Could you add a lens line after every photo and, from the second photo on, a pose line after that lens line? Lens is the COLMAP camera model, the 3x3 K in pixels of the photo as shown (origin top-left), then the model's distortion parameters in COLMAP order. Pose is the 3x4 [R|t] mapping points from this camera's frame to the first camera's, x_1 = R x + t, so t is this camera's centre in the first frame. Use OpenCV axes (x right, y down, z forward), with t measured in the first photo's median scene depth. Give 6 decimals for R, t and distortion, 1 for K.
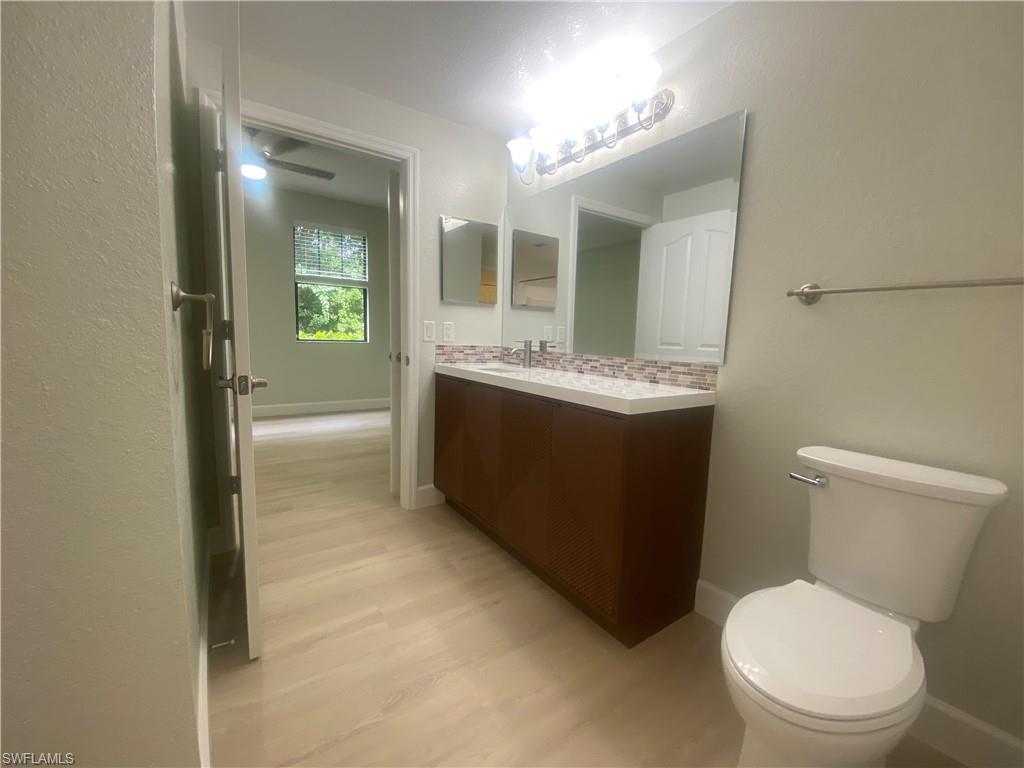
lens RADIAL K [[415.2, 0, 511.2], [0, 415.2, 380.4], [0, 0, 1]] dist [0.033891, -0.027461]
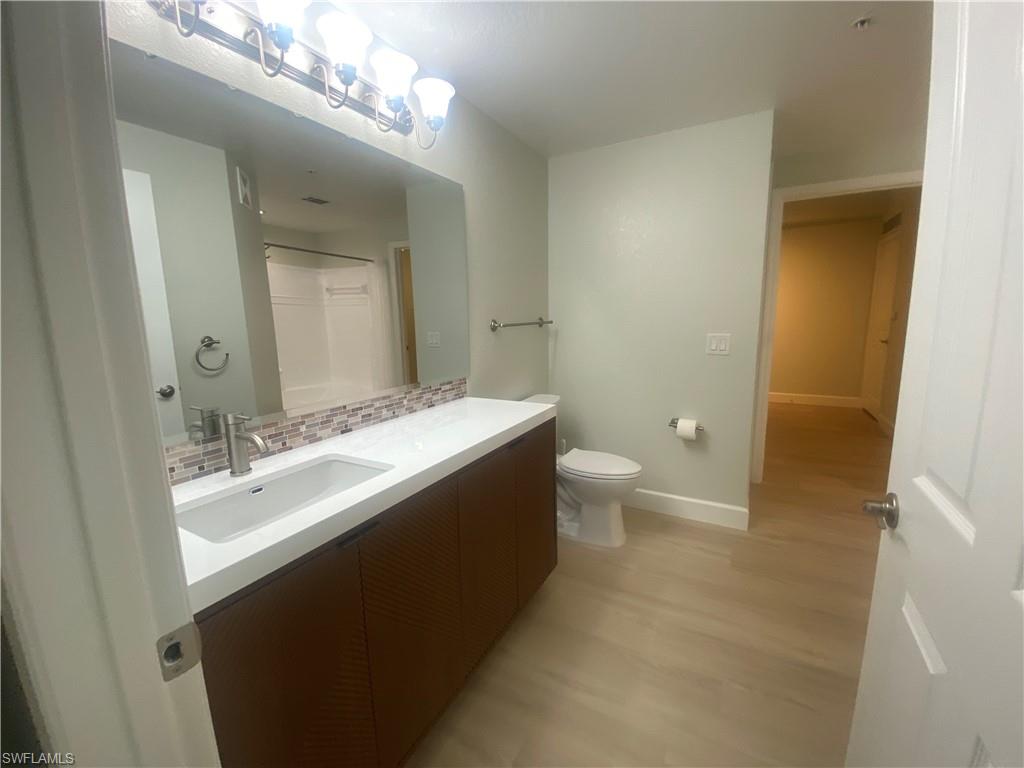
lens RADIAL K [[415.2, 0, 511.2], [0, 415.2, 380.4], [0, 0, 1]] dist [0.033891, -0.027461]
pose [[-0.423837, -0.128574, 0.896566, -0.603923], [0.144565, 0.967580, 0.207098, -0.222275], [-0.894127, 0.217388, -0.391509, 1.105063]]
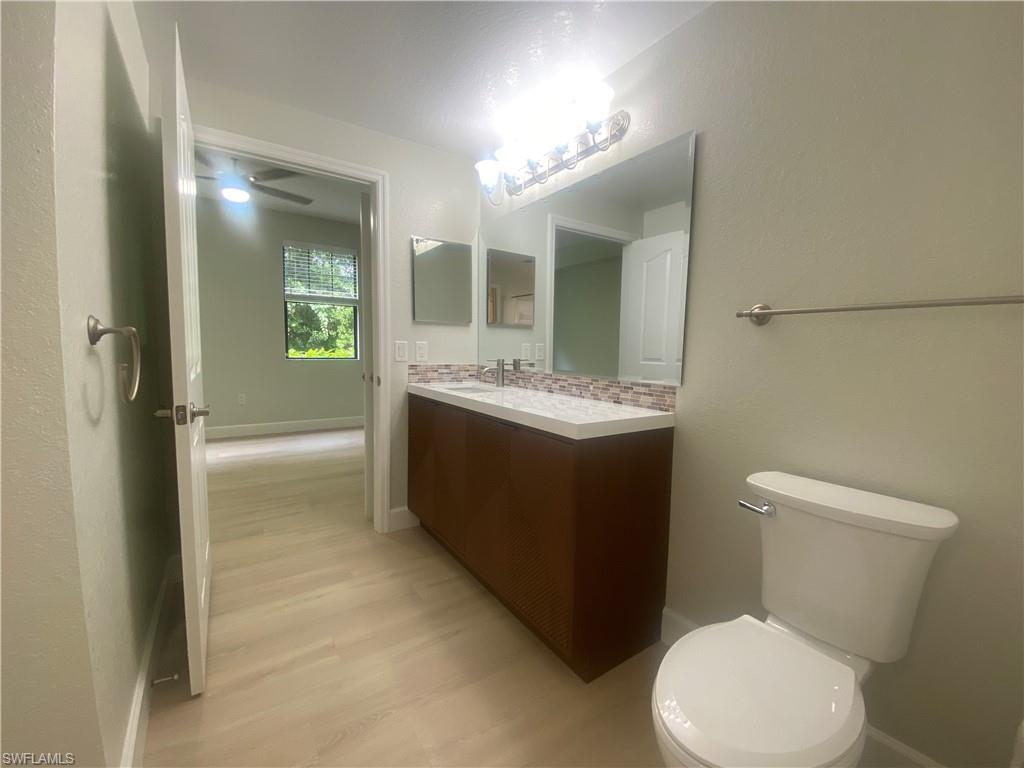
lens RADIAL K [[415.2, 0, 511.2], [0, 415.2, 380.4], [0, 0, 1]] dist [0.033891, -0.027461]
pose [[0.999884, -0.011287, -0.010206, 0.092910], [0.010975, 0.999485, -0.030139, -0.019602], [0.010541, 0.030024, 0.999494, 0.012923]]
